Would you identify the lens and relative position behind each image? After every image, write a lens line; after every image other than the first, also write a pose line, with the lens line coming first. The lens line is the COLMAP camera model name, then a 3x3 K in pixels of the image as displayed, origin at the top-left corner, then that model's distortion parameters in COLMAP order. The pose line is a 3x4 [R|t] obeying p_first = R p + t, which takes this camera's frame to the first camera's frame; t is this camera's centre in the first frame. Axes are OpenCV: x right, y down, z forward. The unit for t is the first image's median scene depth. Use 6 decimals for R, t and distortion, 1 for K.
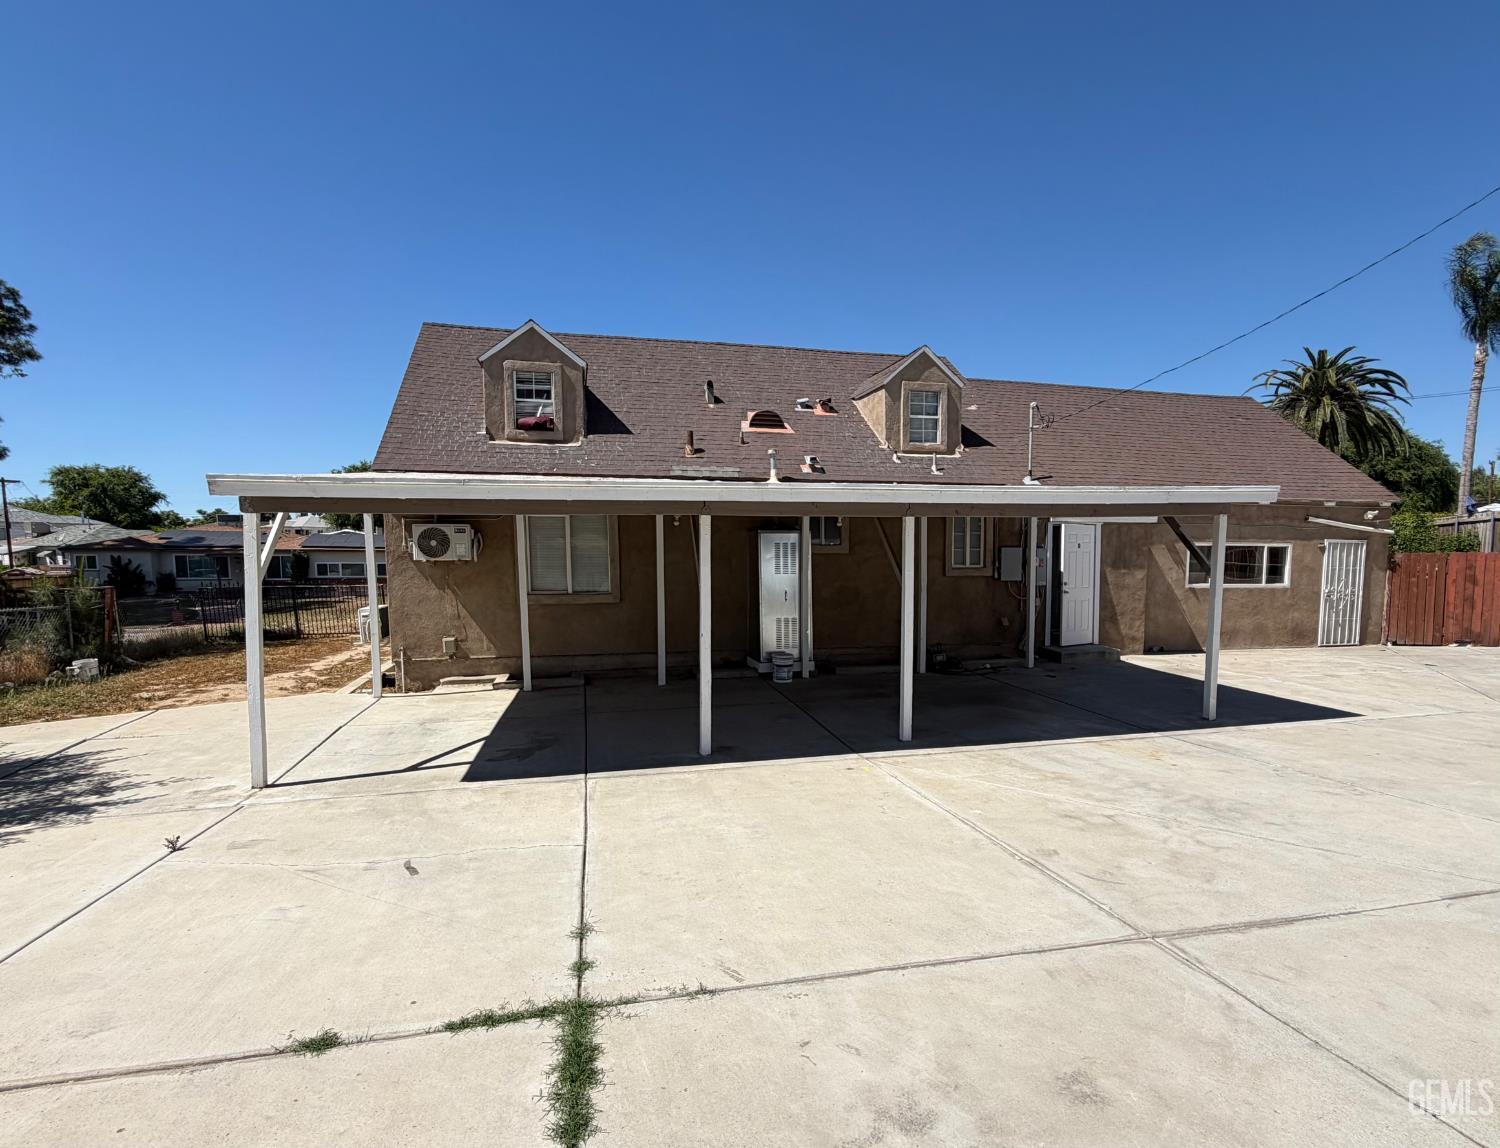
lens RADIAL K [[720.2, 0, 750.5], [0, 720.2, 591.9], [0, 0, 1]] dist [0.000286, -0.000470]
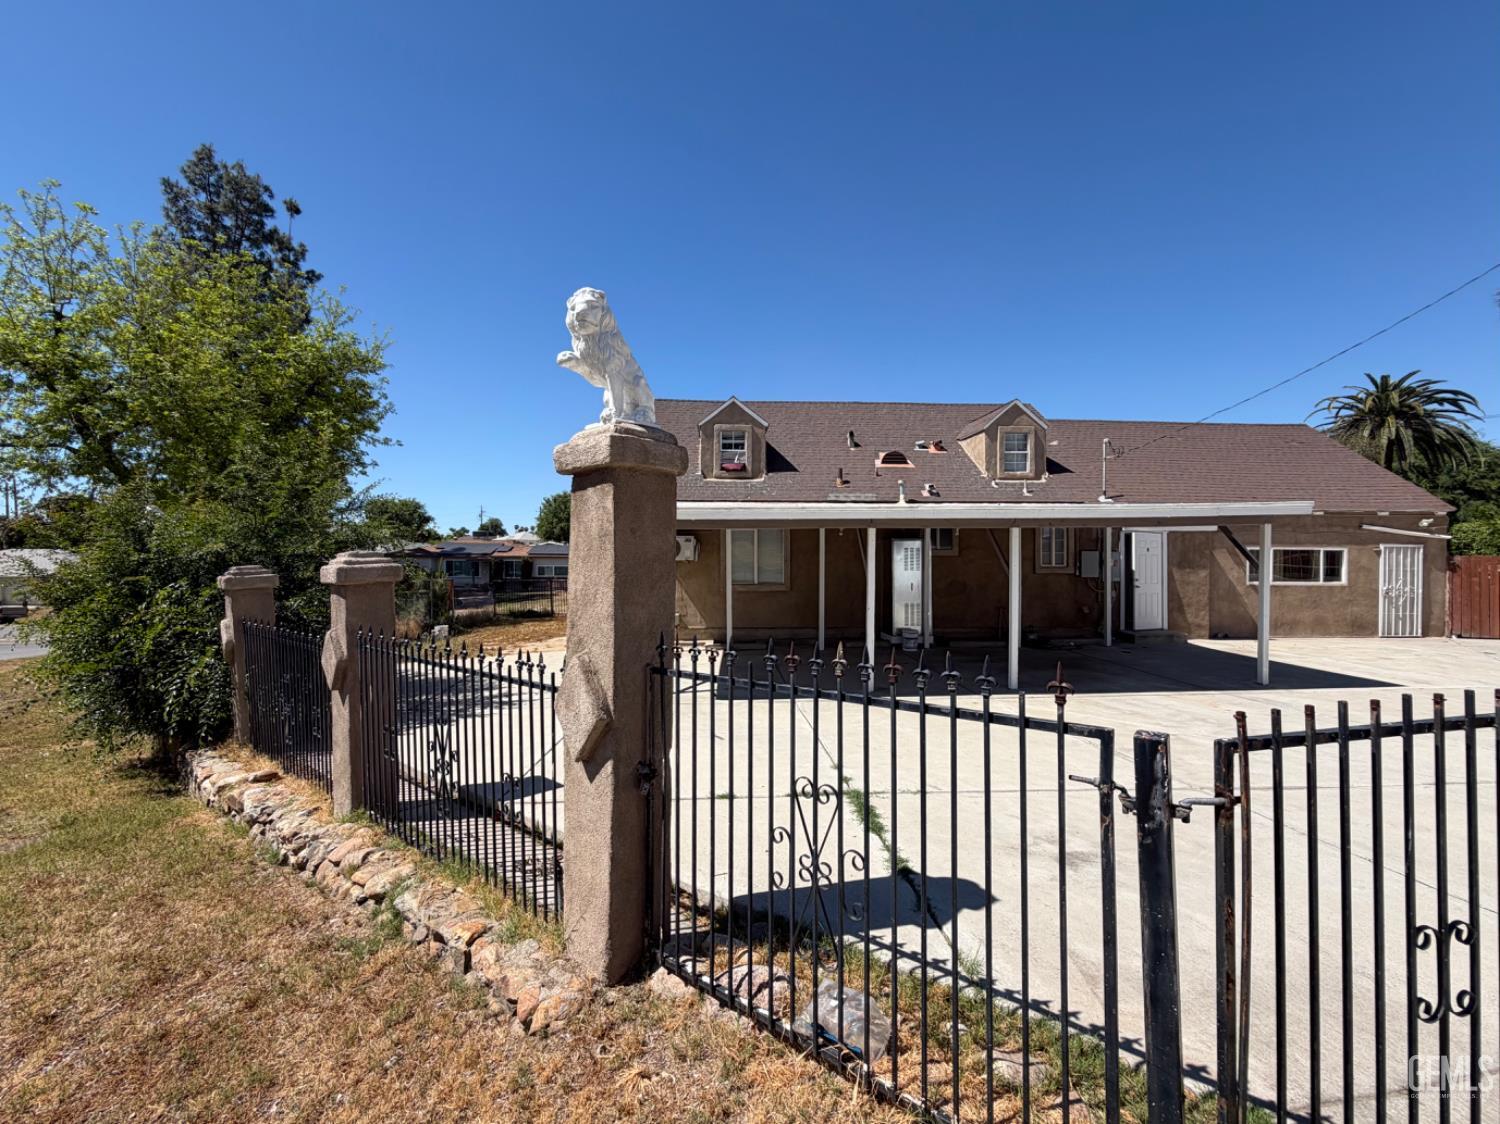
lens RADIAL K [[599.0, 0, 748.1], [0, 599.0, 559.6], [0, 0, 1]] dist [-0.000262, 0.000207]
pose [[0.986508, -0.000857, -0.163709, -0.060387], [-0.008073, 0.998515, -0.053874, 0.015008], [0.163512, 0.054469, 0.985037, -0.141148]]
